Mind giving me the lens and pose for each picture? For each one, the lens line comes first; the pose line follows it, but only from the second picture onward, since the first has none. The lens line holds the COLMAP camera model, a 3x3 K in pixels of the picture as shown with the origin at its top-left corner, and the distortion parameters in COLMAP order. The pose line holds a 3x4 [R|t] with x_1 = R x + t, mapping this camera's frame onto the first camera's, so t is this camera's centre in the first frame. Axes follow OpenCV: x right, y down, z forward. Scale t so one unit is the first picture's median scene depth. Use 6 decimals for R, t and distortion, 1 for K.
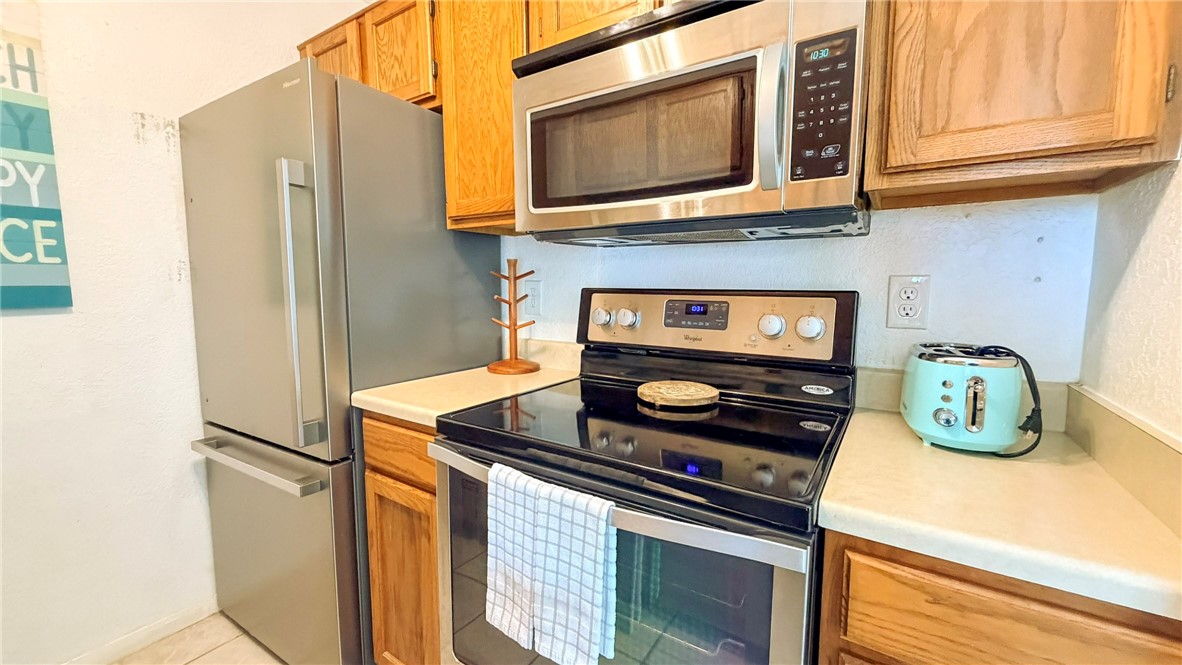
lens RADIAL K [[470.6, 0, 588.0], [0, 470.6, 333.7], [0, 0, 1]] dist [0.001334, -0.000286]
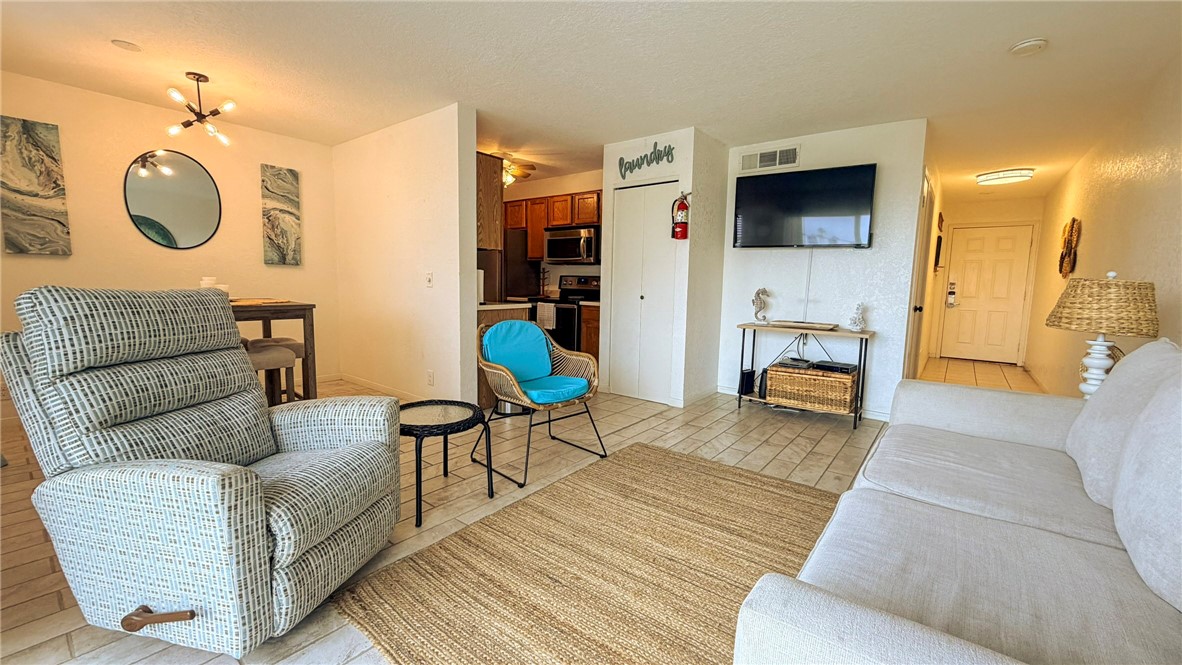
lens RADIAL K [[470.6, 0, 588.0], [0, 470.6, 333.7], [0, 0, 1]] dist [0.001334, -0.000286]
pose [[0.996368, 0.028180, -0.080355, 0.636984], [-0.027643, 0.999588, 0.007783, 0.409746], [0.080541, -0.005533, 0.996736, -3.403675]]
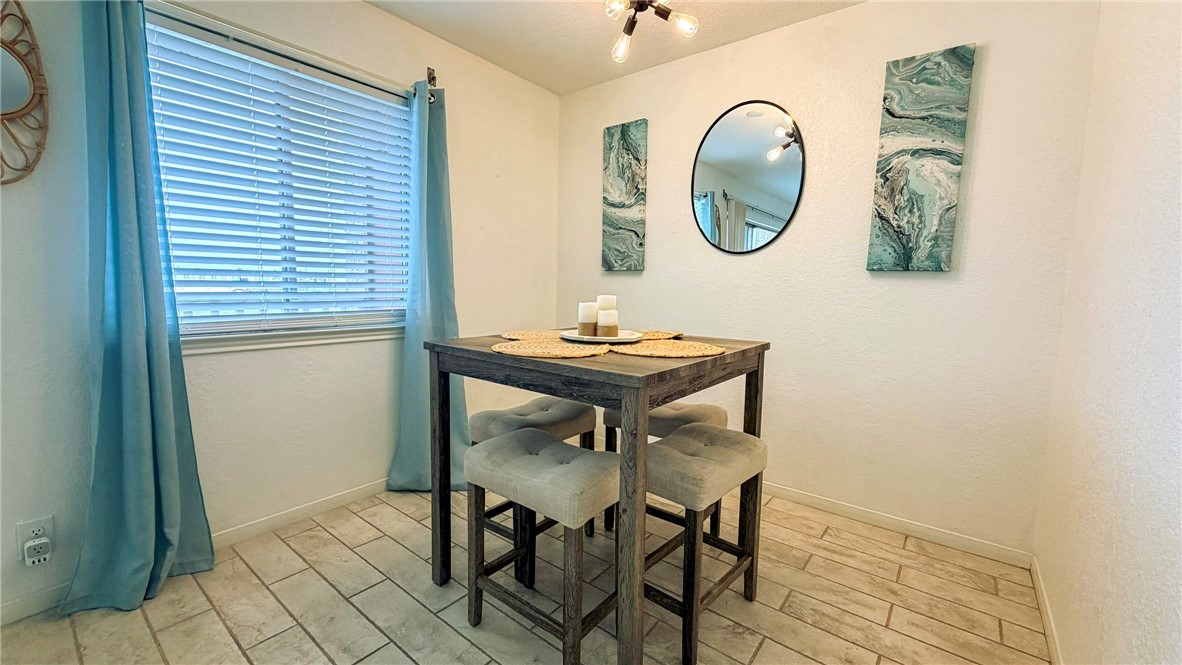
lens RADIAL K [[470.6, 0, 588.0], [0, 470.6, 333.7], [0, 0, 1]] dist [0.001334, -0.000286]
pose [[-0.088889, 0.098559, -0.991153, -0.198148], [-0.120480, 0.986722, 0.108924, 0.152502], [0.988728, 0.129097, -0.075834, -1.023137]]
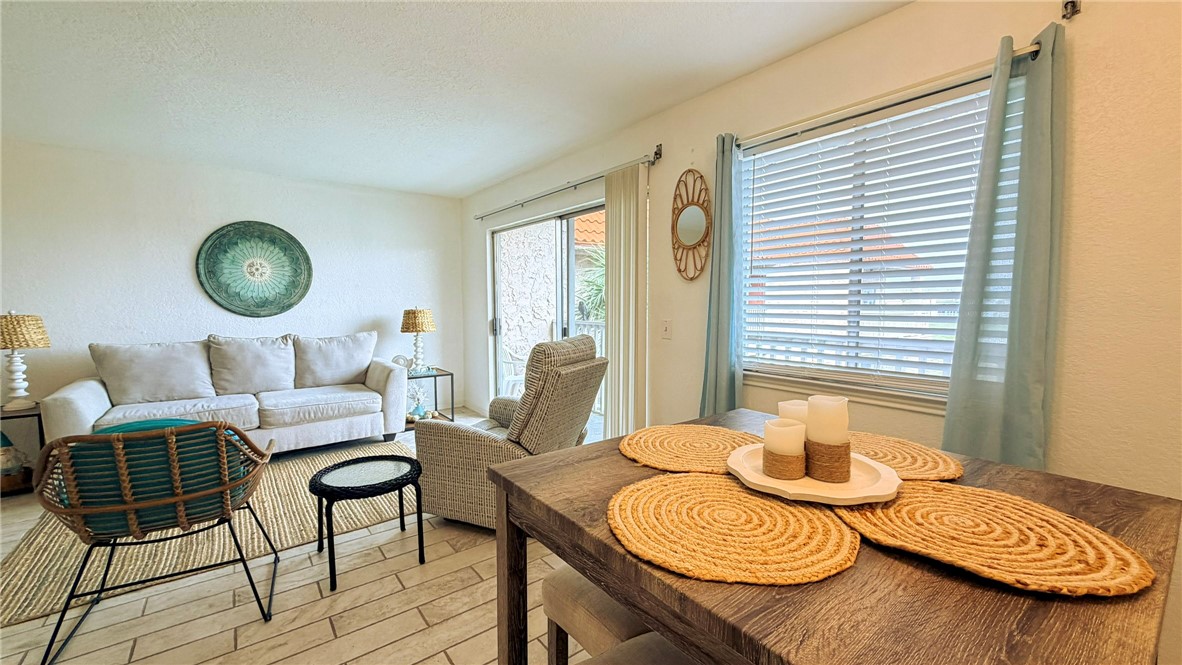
lens RADIAL K [[470.6, 0, 588.0], [0, 470.6, 333.7], [0, 0, 1]] dist [0.001334, -0.000286]
pose [[-0.945631, -0.025259, 0.324261, -1.446486], [0.030918, 0.985484, 0.166932, -0.033984], [-0.323770, 0.167882, -0.931122, -0.332892]]
